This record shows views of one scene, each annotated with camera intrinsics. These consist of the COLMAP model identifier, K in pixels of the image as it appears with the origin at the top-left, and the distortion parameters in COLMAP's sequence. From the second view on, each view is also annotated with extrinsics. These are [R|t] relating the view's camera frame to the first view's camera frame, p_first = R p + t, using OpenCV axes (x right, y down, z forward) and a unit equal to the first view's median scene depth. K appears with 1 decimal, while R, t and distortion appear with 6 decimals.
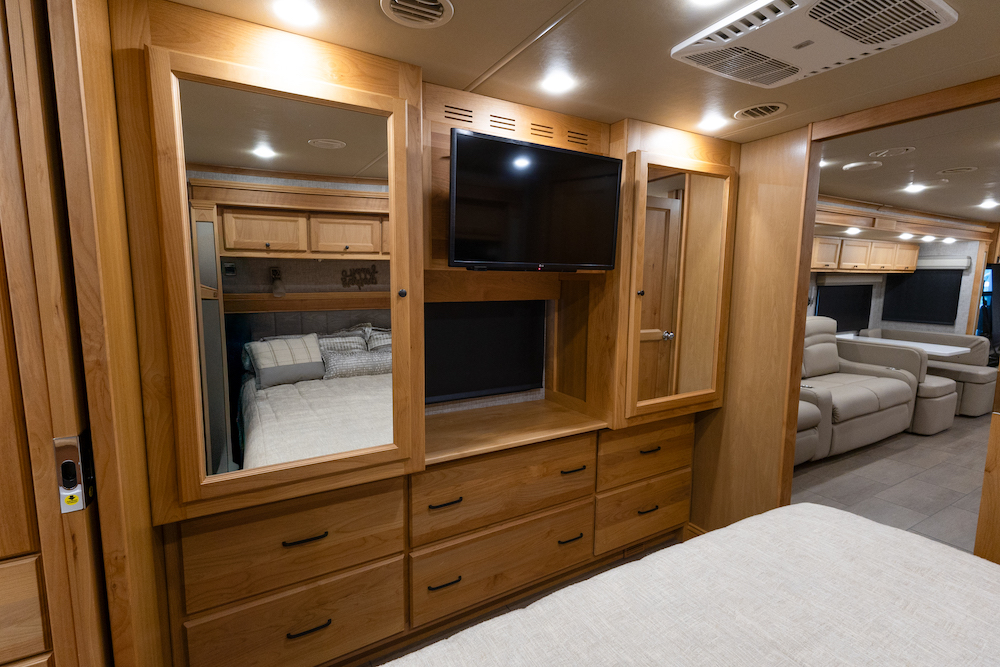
lens RADIAL K [[456.0, 0, 492.9], [0, 456.0, 332.1], [0, 0, 1]] dist [0.028041, -0.008598]
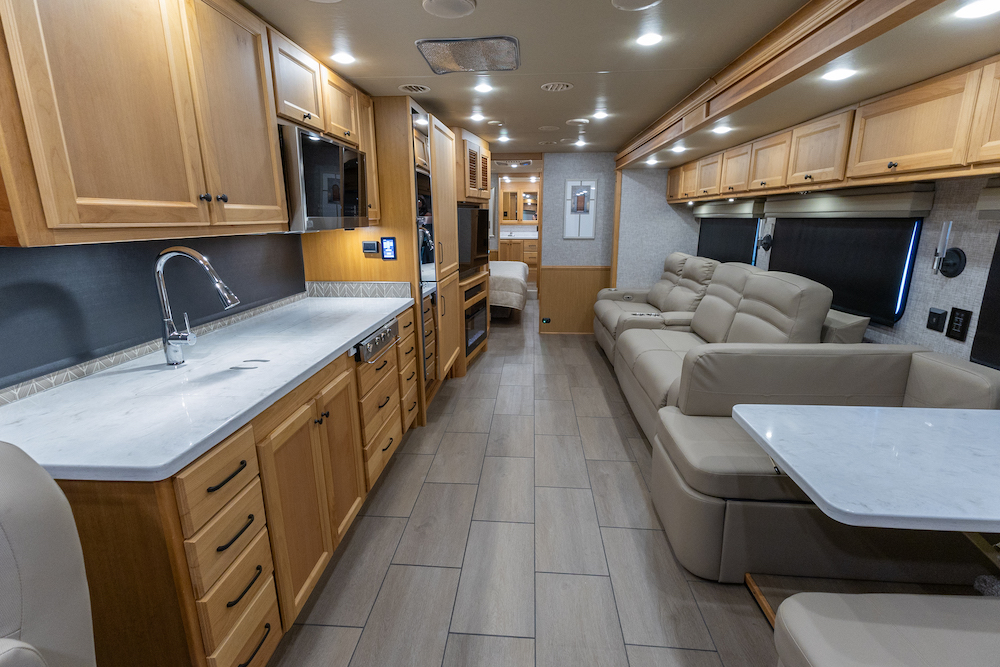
lens RADIAL K [[456.0, 0, 497.0], [0, 456.0, 331.8], [0, 0, 1]] dist [0.028041, -0.008598]
pose [[-0.555861, 0.201809, -0.806406, 1.281897], [-0.095556, 0.948141, 0.303147, -0.097327], [0.825765, 0.245564, -0.507751, 0.956520]]
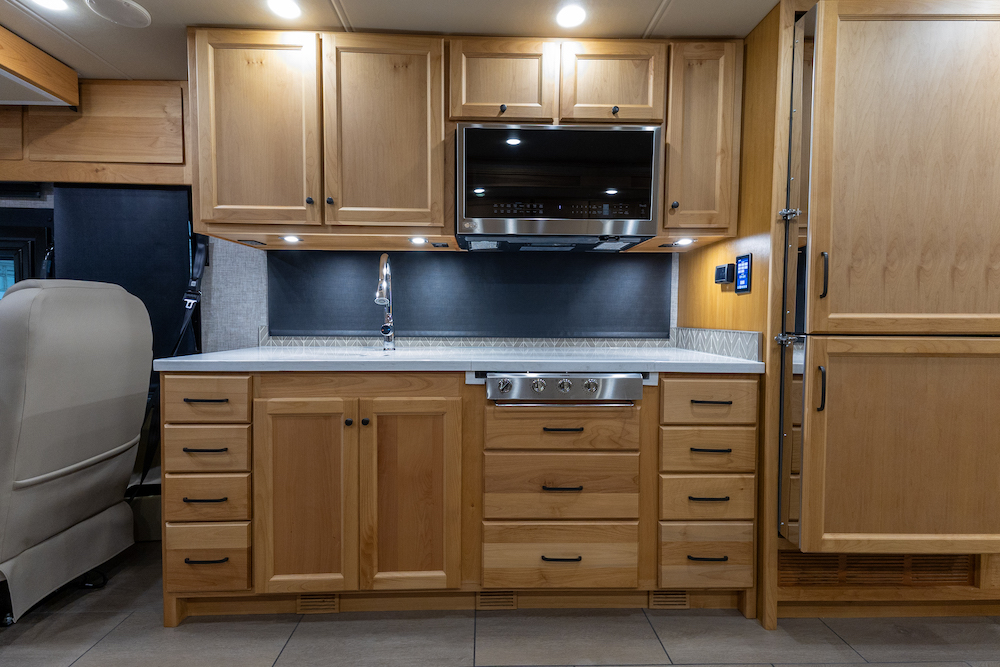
lens RADIAL K [[456.0, 0, 496.6], [0, 456.0, 332.4], [0, 0, 1]] dist [0.028041, -0.008598]
pose [[-0.887461, -0.027224, 0.460078, 0.861133], [0.044039, 0.988677, 0.143451, -0.020076], [-0.458774, 0.147569, -0.876214, 0.911321]]
